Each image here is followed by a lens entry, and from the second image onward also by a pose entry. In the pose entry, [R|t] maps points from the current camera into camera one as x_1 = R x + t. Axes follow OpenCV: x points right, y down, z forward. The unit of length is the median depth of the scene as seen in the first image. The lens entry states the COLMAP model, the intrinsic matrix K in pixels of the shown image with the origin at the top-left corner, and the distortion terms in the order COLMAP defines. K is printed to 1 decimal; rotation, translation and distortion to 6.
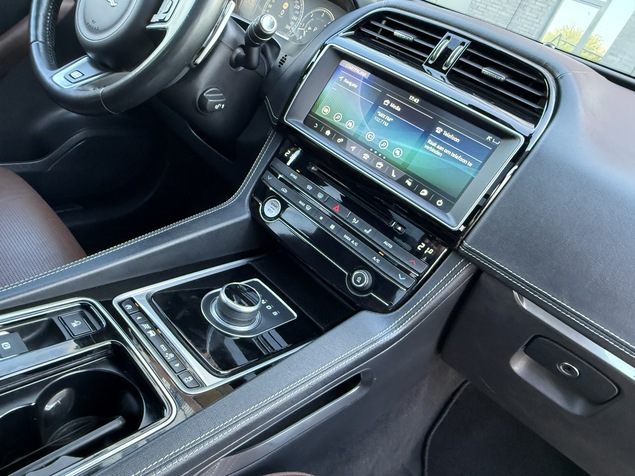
lens RADIAL K [[441.2, 0, 307.7], [0, 441.2, 236.8], [0, 0, 1]] dist [-0.002050, 0.000921]
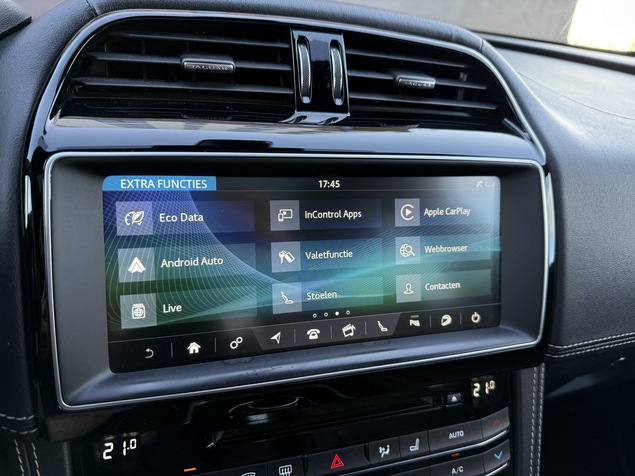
lens RADIAL K [[443.0, 0, 308.7], [0, 443.0, 243.1], [0, 0, 1]] dist [0.059567, -0.116645]
pose [[0.494522, -0.585712, 0.642175, -0.116486], [0.508526, 0.794161, 0.332732, -0.424708], [-0.704876, 0.162019, 0.690580, 0.679541]]
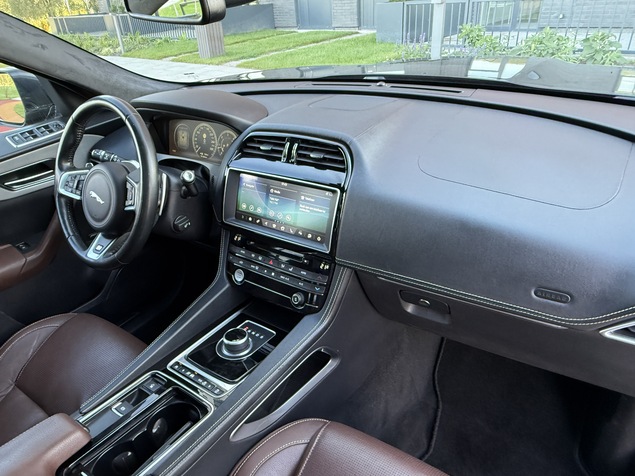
lens RADIAL K [[449.0, 0, 317.5], [0, 449.0, 238.0], [0, 0, 1]] dist [-0.001957, -0.000003]
pose [[0.910692, -0.402777, -0.091709, 0.417160], [0.401337, 0.915282, -0.034465, -0.021954], [0.097822, -0.005419, 0.995189, -0.632726]]
